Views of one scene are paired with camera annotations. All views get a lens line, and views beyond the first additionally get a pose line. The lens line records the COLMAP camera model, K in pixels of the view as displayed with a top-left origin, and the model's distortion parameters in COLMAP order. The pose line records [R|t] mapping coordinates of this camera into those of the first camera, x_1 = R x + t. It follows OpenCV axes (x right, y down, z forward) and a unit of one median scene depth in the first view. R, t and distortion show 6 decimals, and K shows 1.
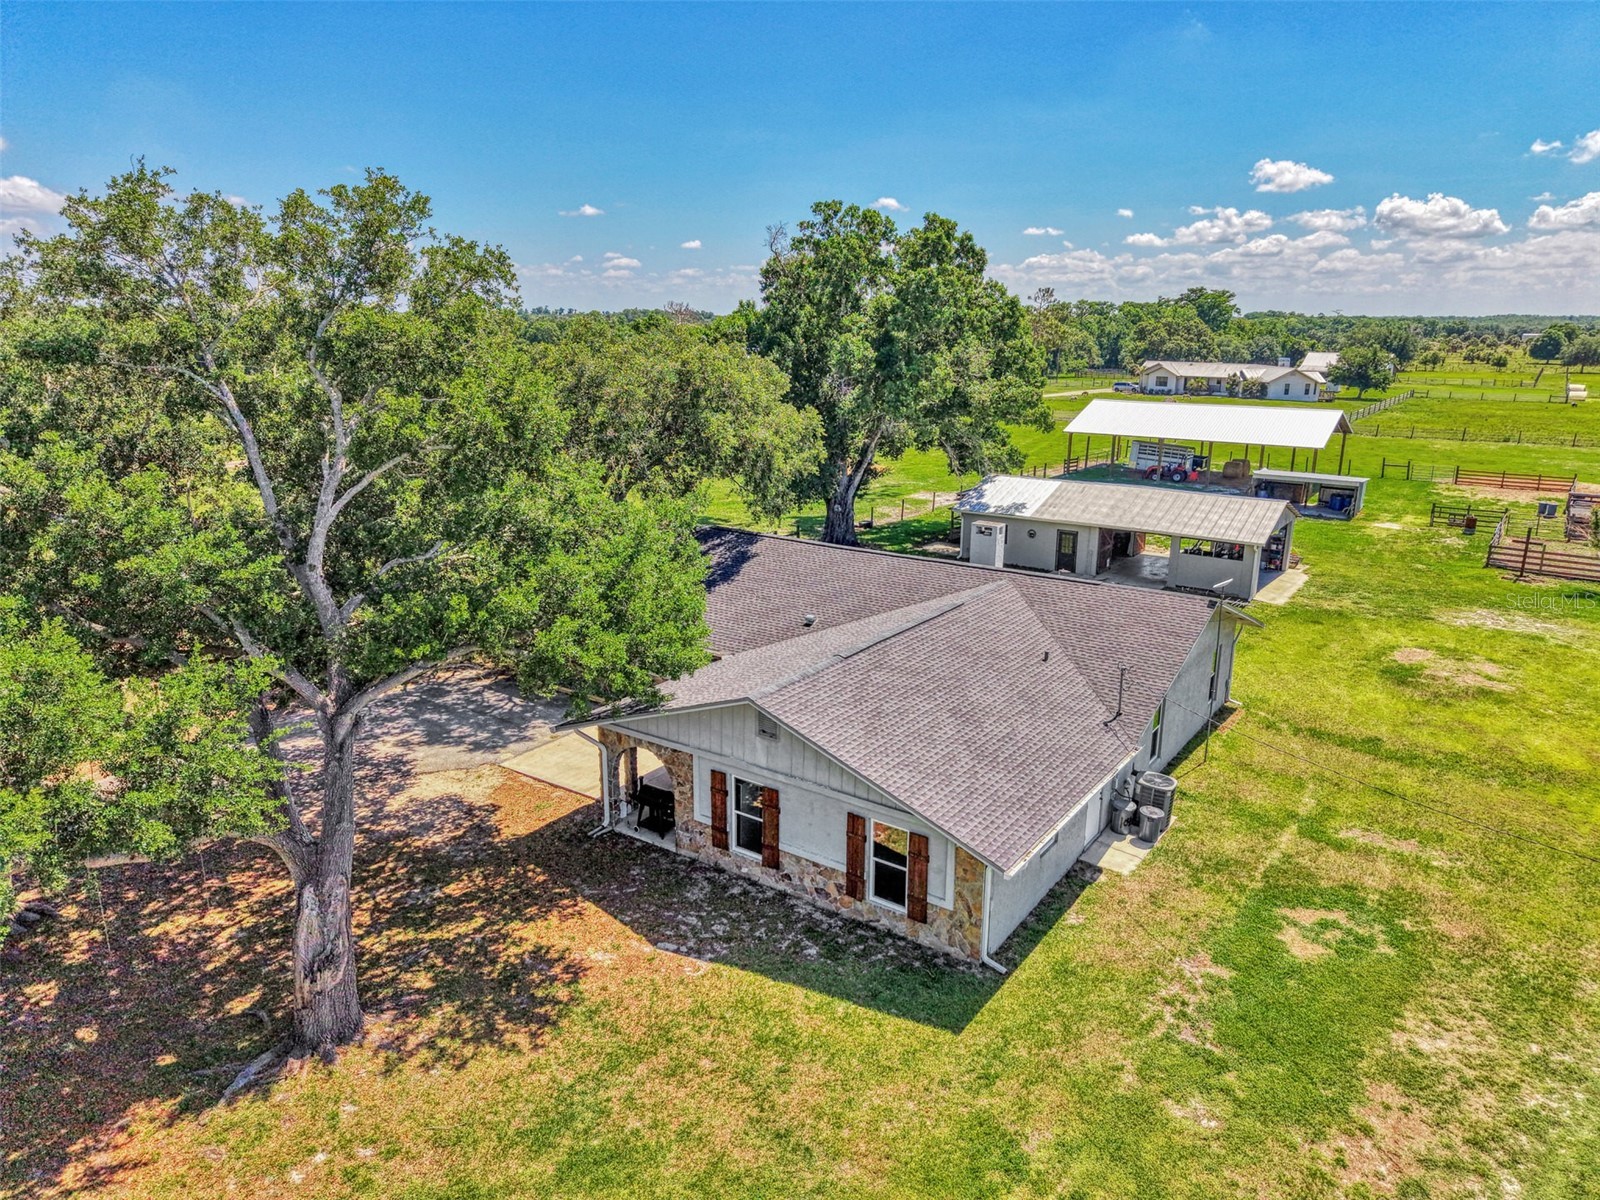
lens RADIAL K [[1074.4, 0, 809.0], [0, 1074.4, 600.0], [0, 0, 1]] dist [0.010627, 0.003581]
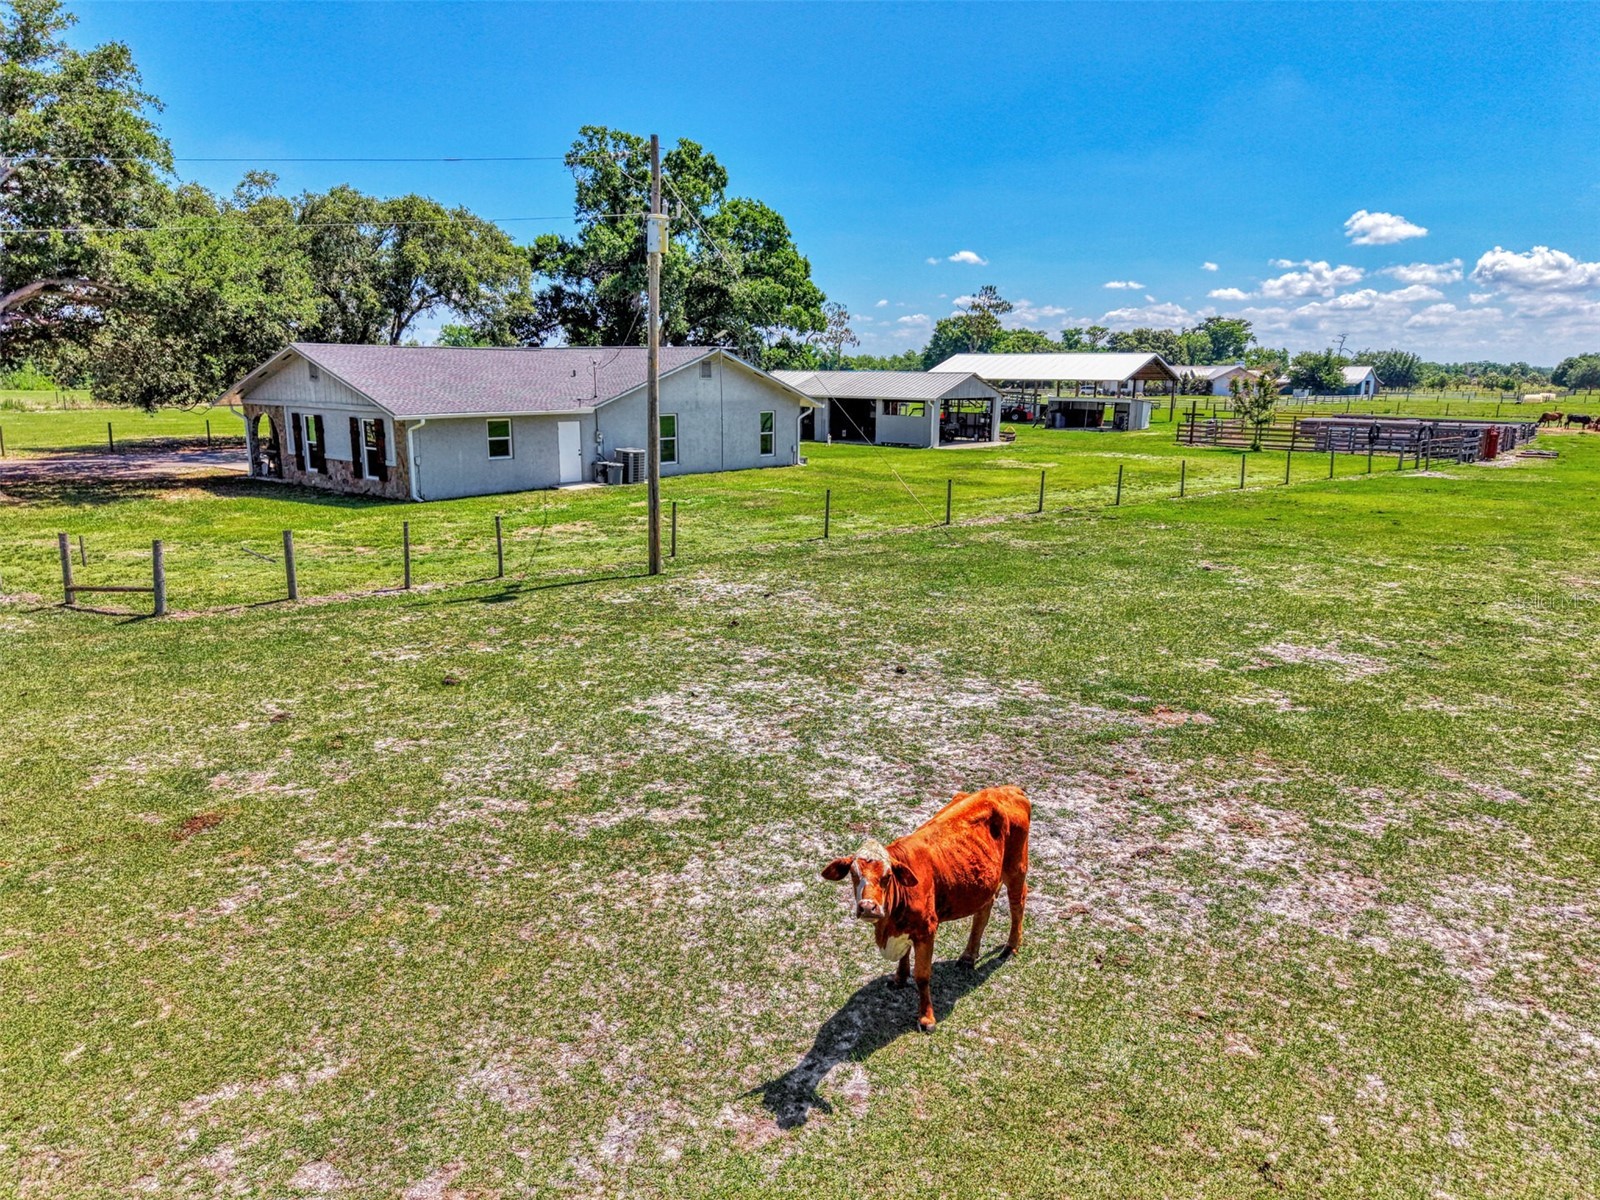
lens RADIAL K [[1087.2, 0, 808.6], [0, 1087.2, 573.1], [0, 0, 1]] dist [0.013749, -0.001549]
pose [[0.997773, 0.019636, -0.063752, 0.325517], [-0.024083, 0.997274, -0.069751, 0.211204], [0.062209, 0.071131, 0.995525, -0.197913]]
